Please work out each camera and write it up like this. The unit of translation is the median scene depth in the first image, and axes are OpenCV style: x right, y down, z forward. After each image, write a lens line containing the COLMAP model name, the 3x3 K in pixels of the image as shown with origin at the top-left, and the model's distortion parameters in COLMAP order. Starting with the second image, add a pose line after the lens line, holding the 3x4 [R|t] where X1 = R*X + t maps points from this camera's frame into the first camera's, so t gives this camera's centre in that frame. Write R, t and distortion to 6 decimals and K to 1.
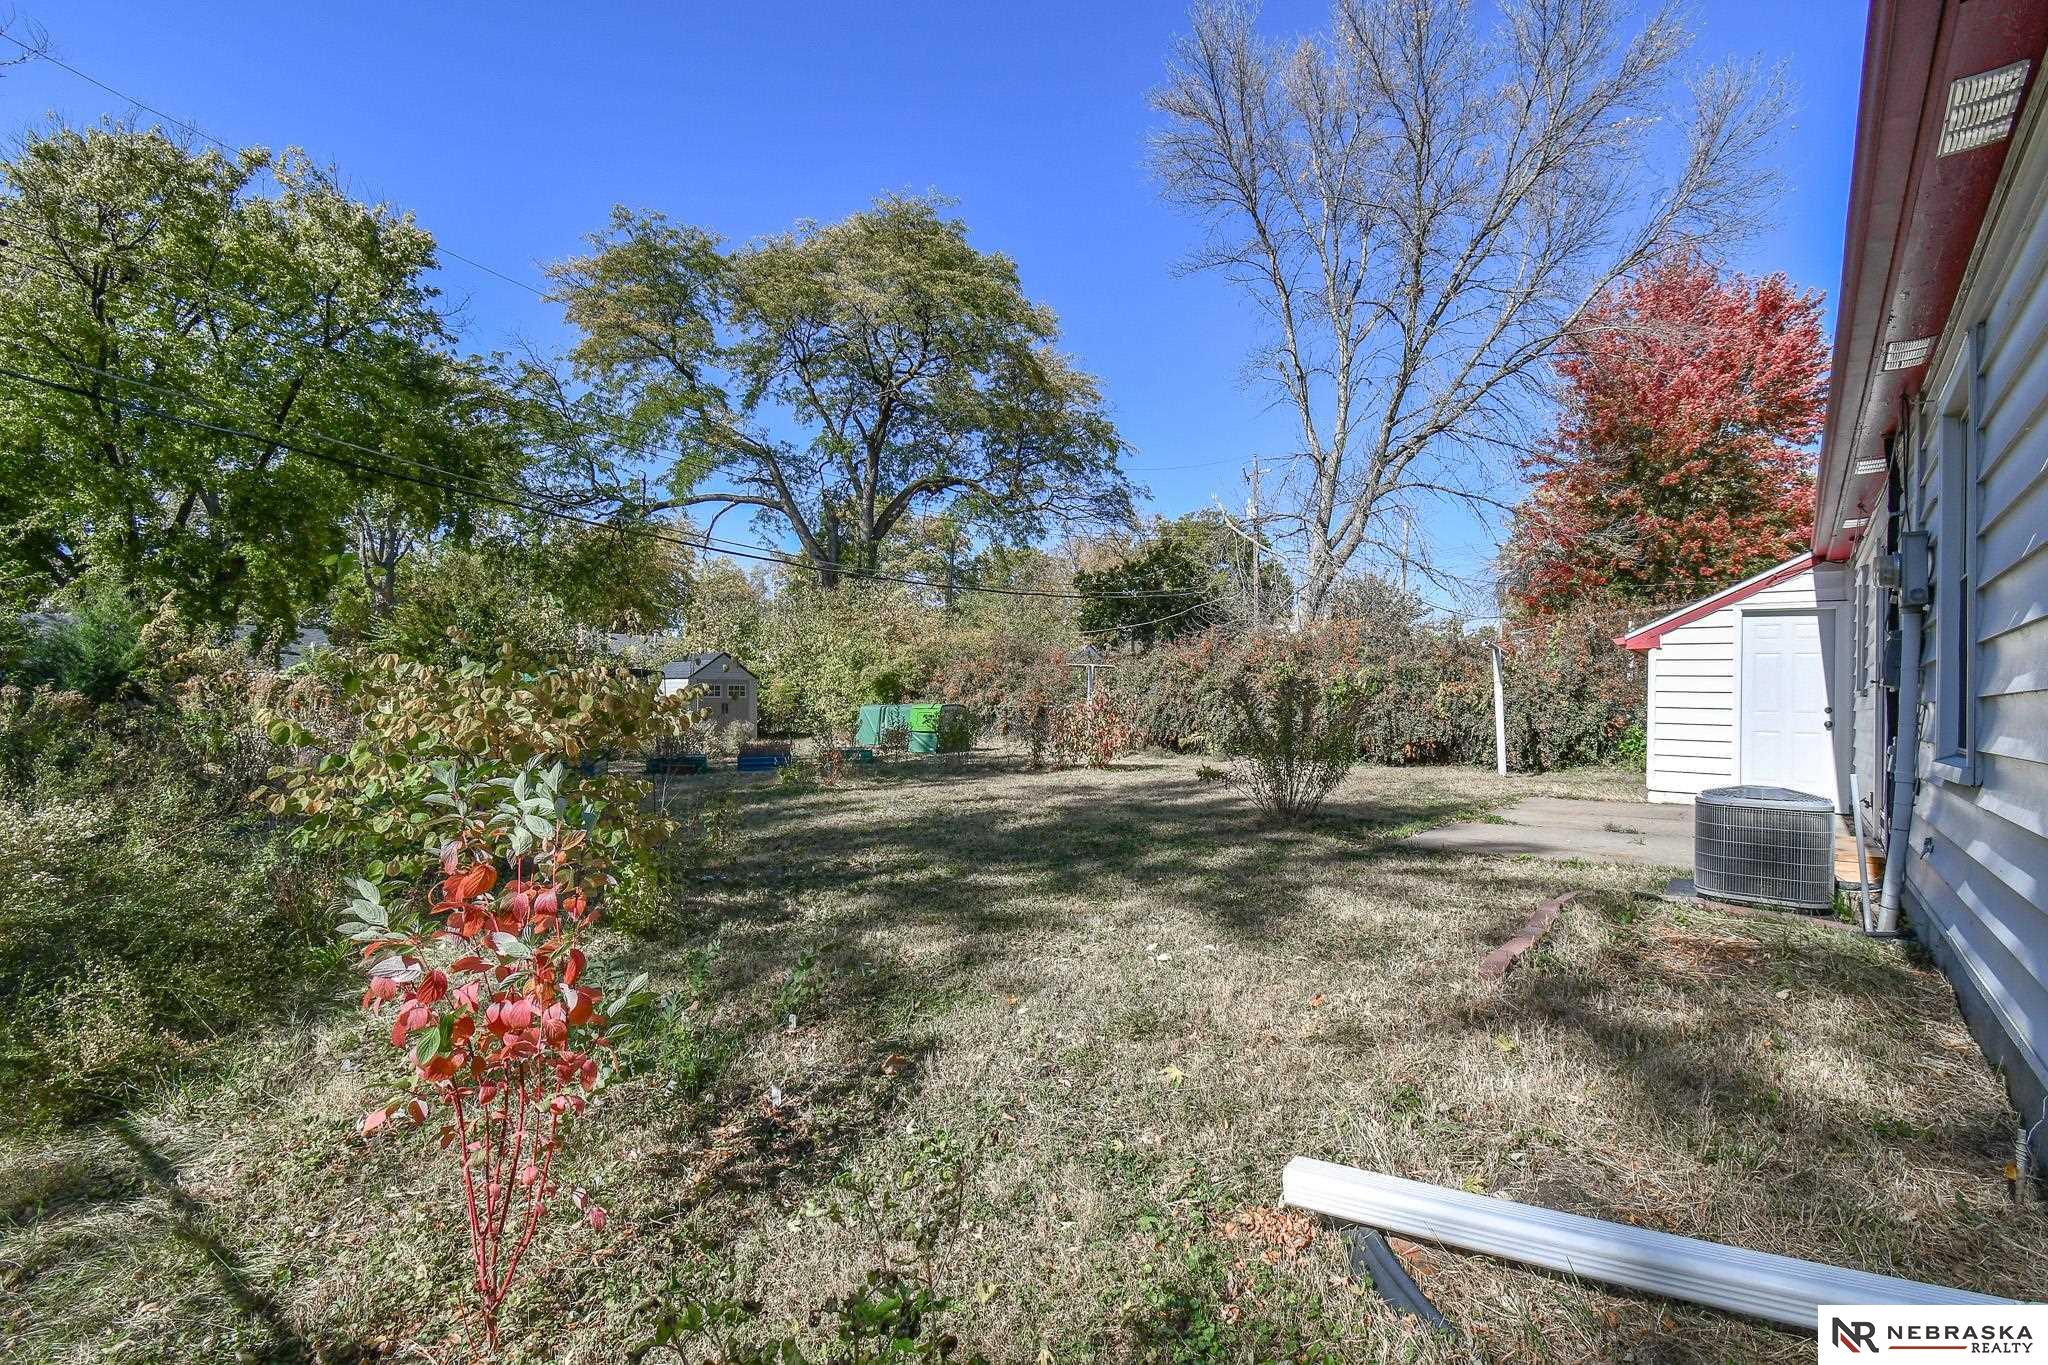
lens RADIAL K [[887.1, 0, 1024.1], [0, 887.1, 689.8], [0, 0, 1]] dist [0.026937, -0.018076]
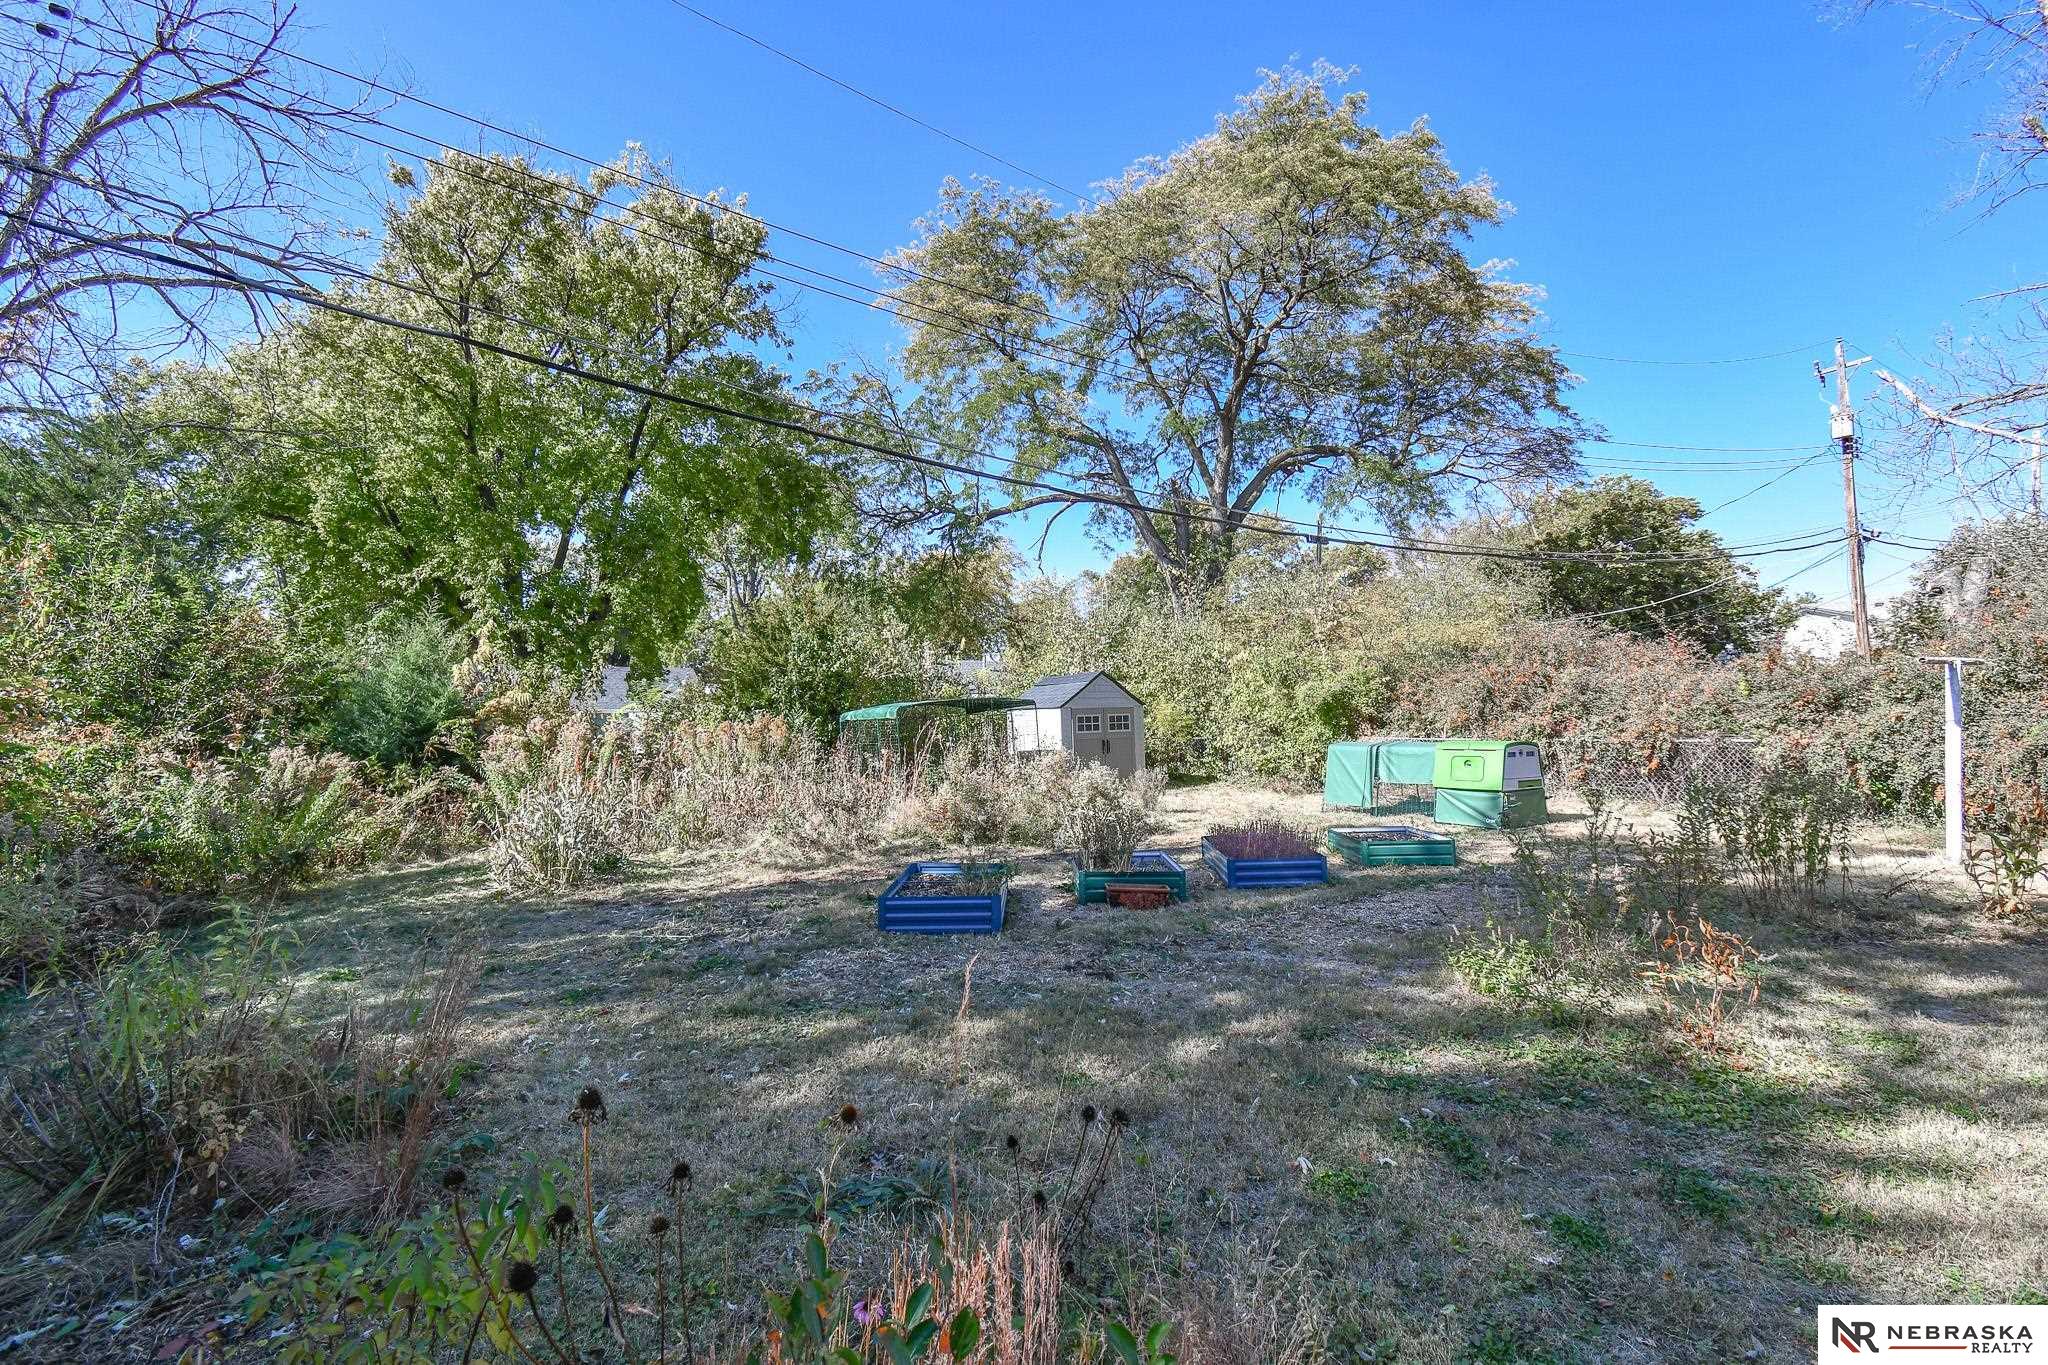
lens RADIAL K [[886.8, 0, 1018.9], [0, 886.8, 682.8], [0, 0, 1]] dist [0.035076, -0.018528]
pose [[0.943137, -0.038014, -0.330224, -0.097157], [0.028912, 0.999056, -0.032434, -0.006419], [0.331145, 0.021042, 0.943345, 0.171042]]
